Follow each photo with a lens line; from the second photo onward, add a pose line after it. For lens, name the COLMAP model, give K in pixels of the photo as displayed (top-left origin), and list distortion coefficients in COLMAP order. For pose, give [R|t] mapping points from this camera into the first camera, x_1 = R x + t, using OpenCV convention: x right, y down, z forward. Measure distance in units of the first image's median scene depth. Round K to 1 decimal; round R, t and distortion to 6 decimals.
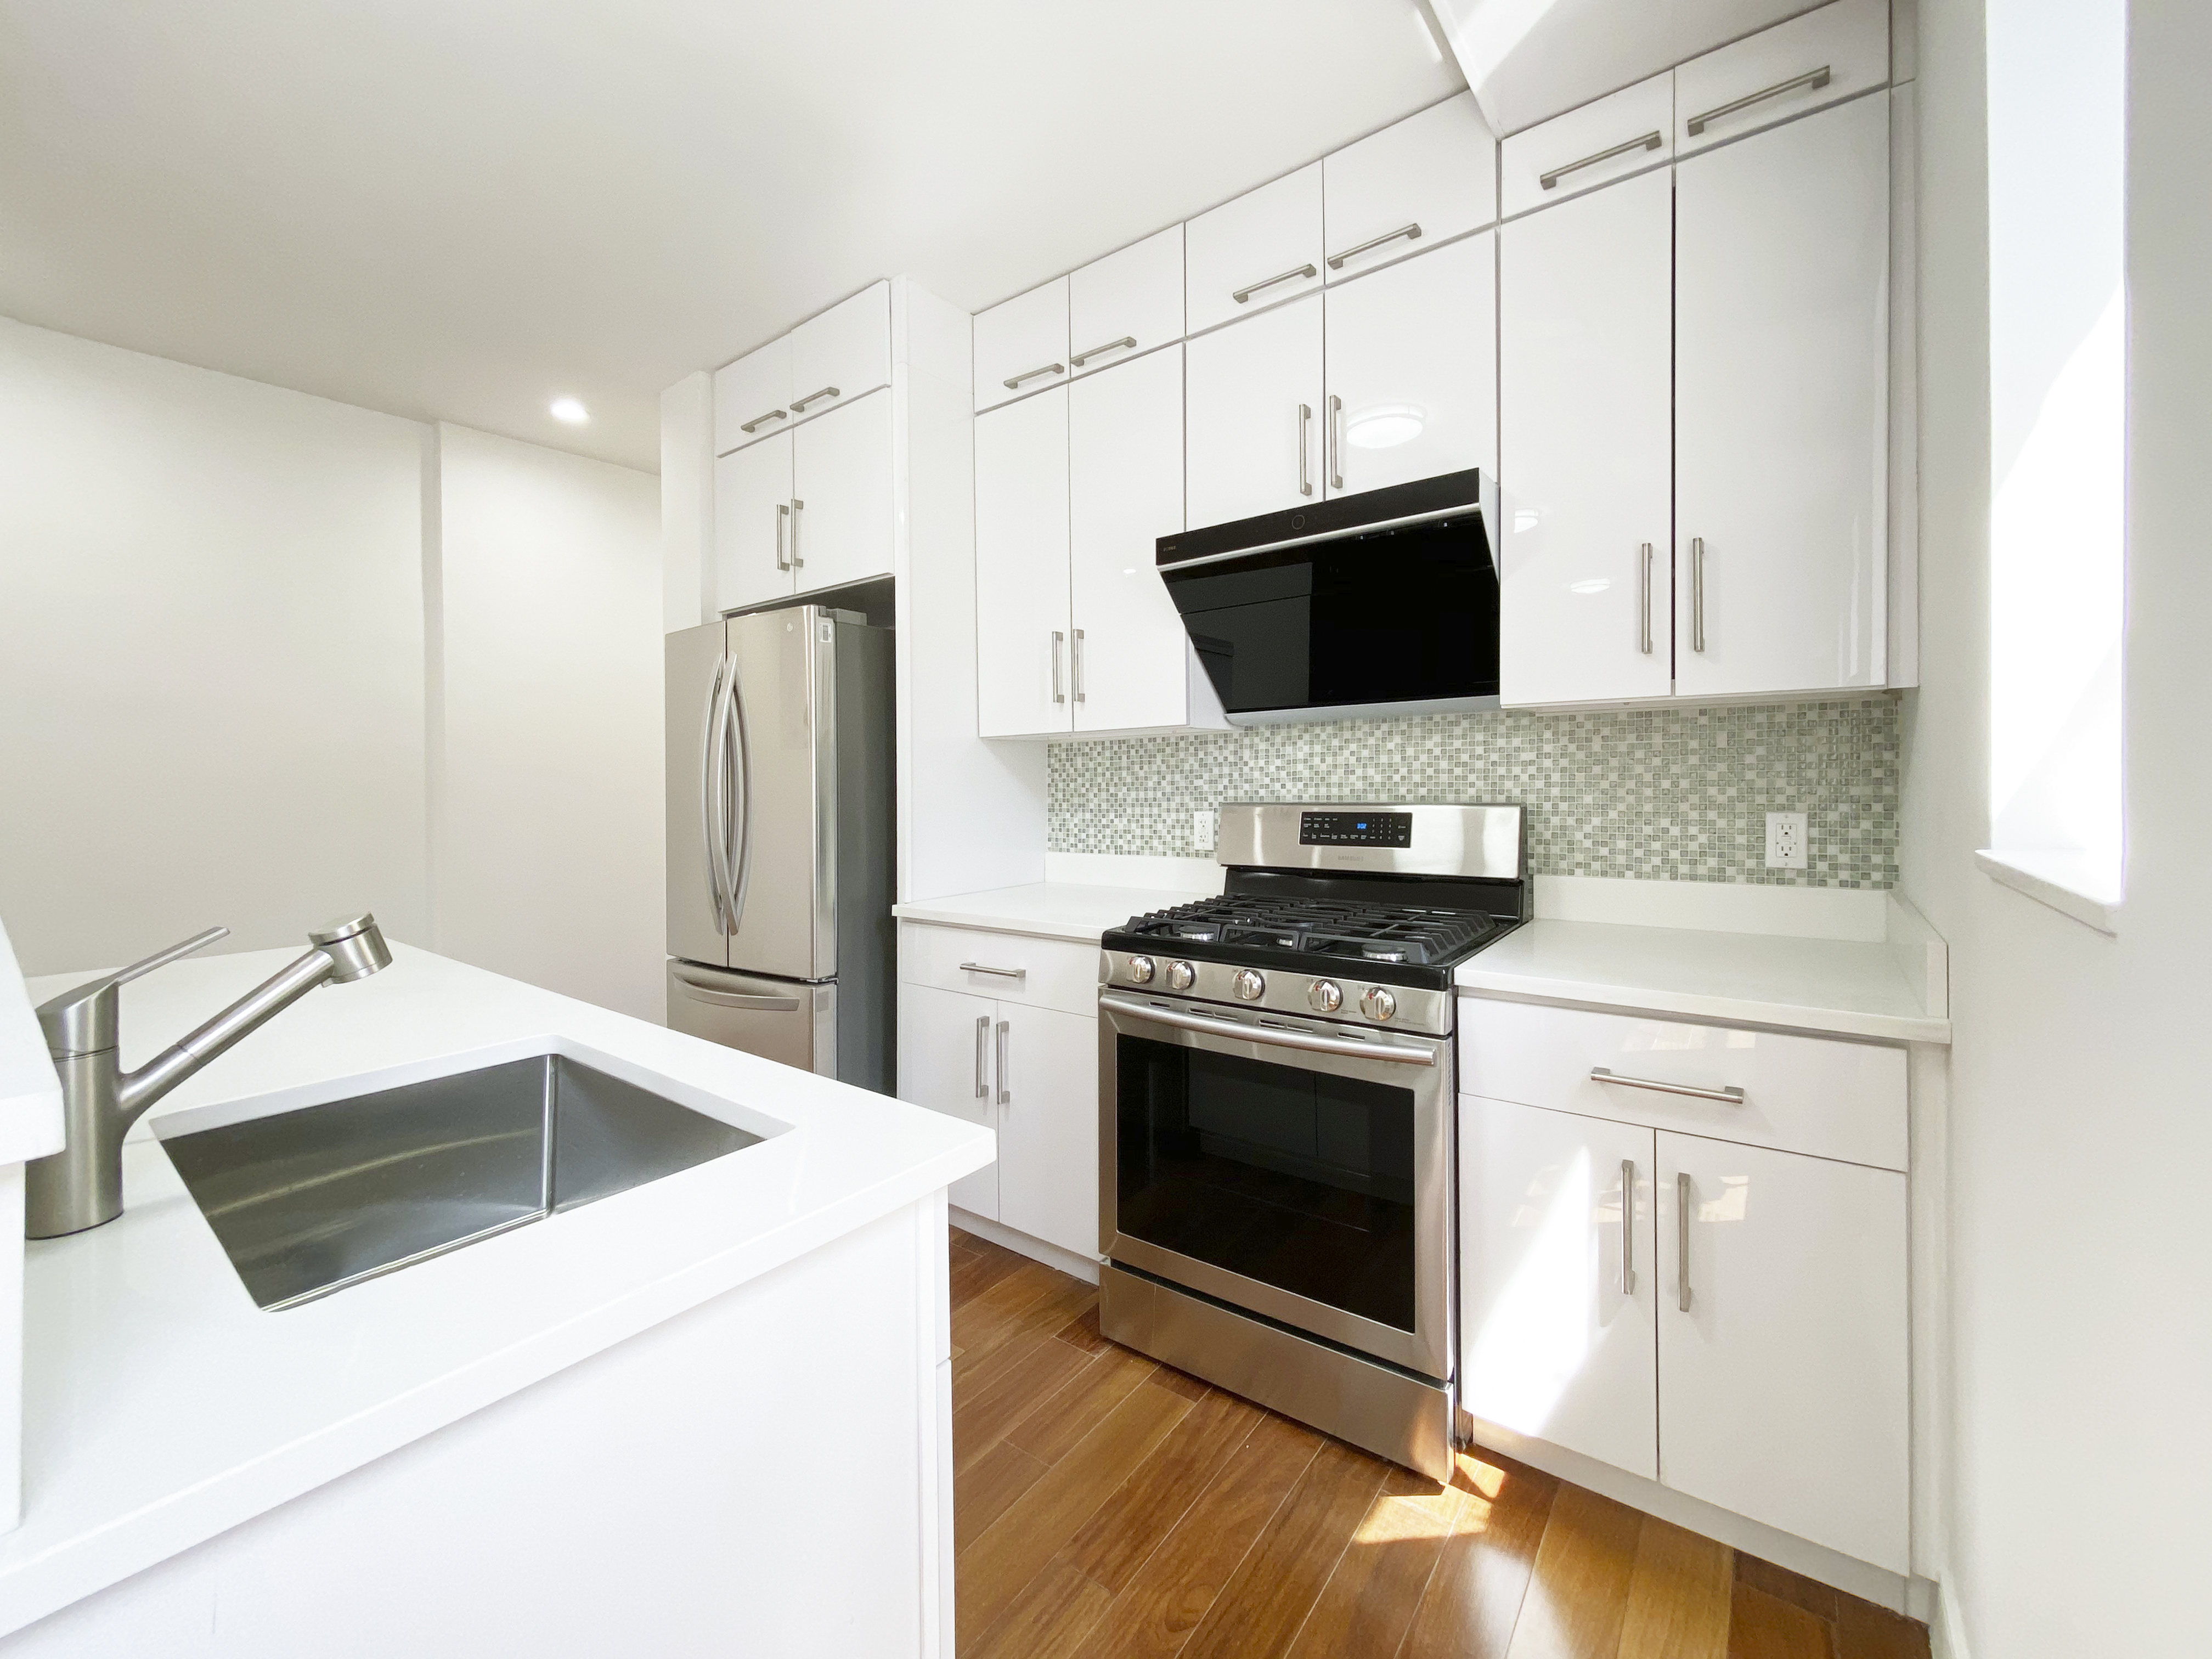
lens RADIAL K [[893.5, 0, 1069.0], [0, 893.5, 799.4], [0, 0, 1]] dist [-0.000772, -0.000026]
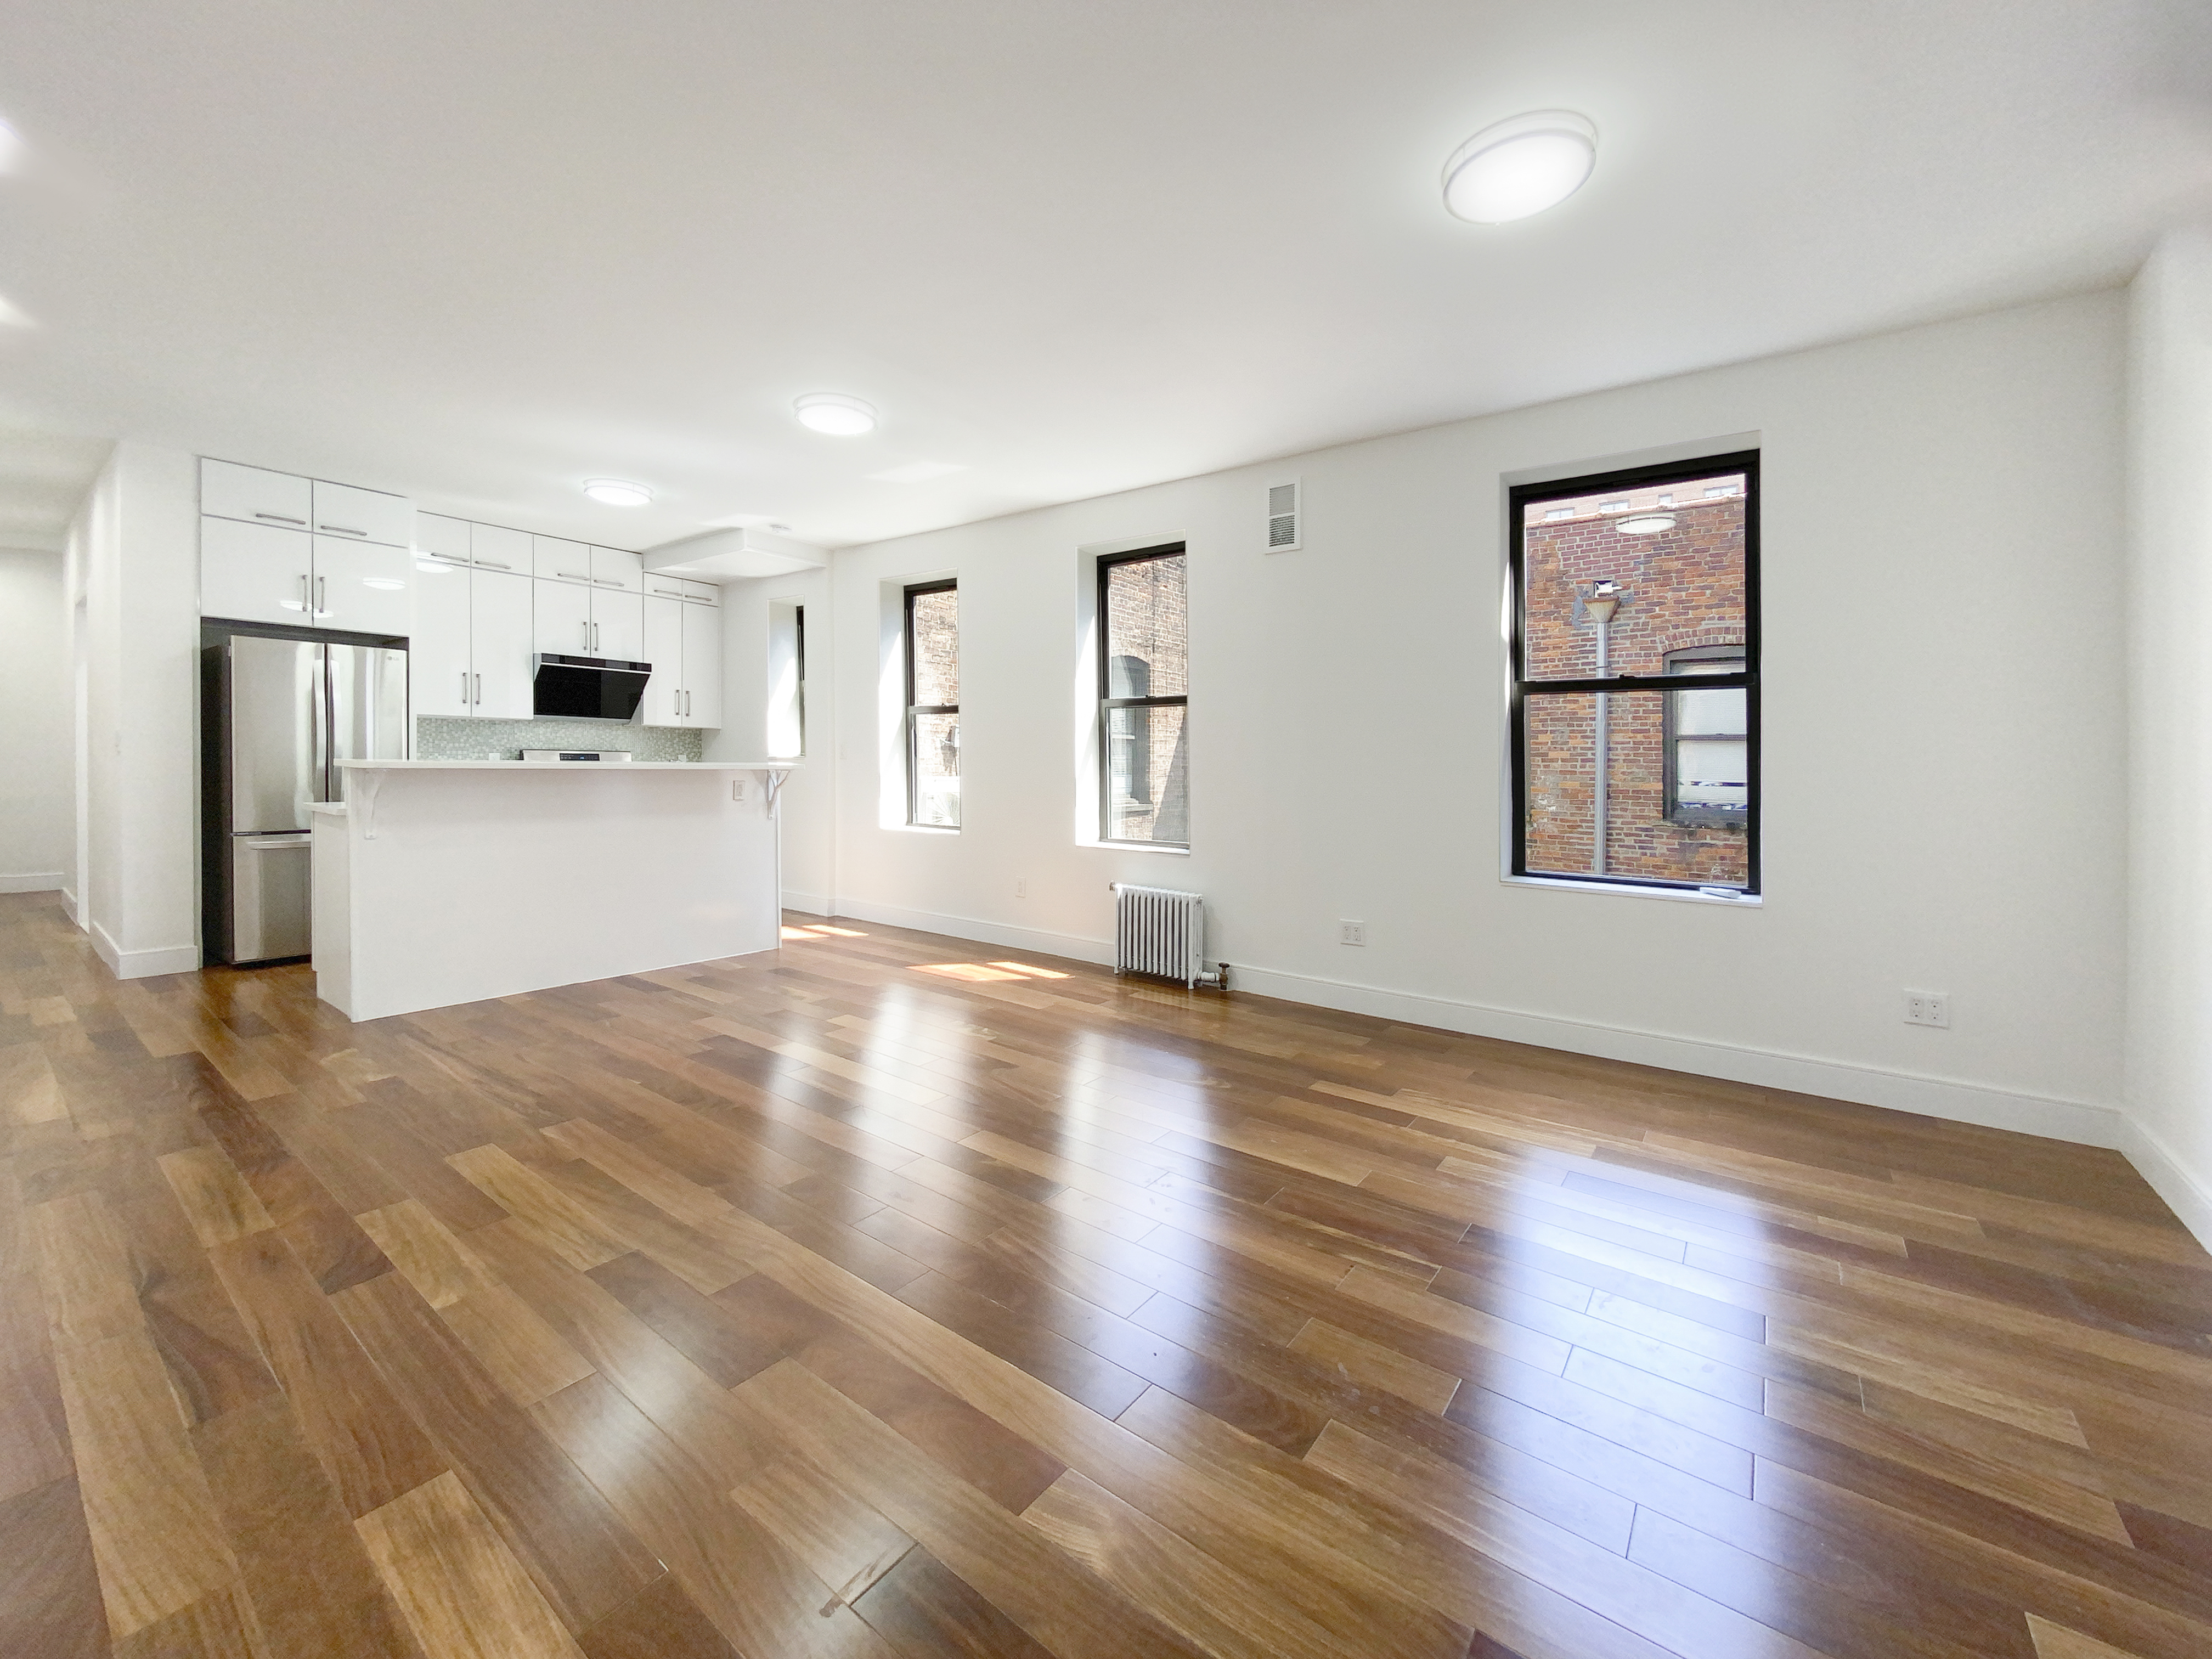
lens RADIAL K [[896.5, 0, 1101.1], [0, 896.5, 768.0], [0, 0, 1]] dist [-0.002983, -0.000392]
pose [[-0.016558, 0.002826, 0.999859, -2.810197], [0.021952, 0.999756, -0.002462, 0.110168], [-0.999622, 0.021908, -0.016616, -0.712772]]
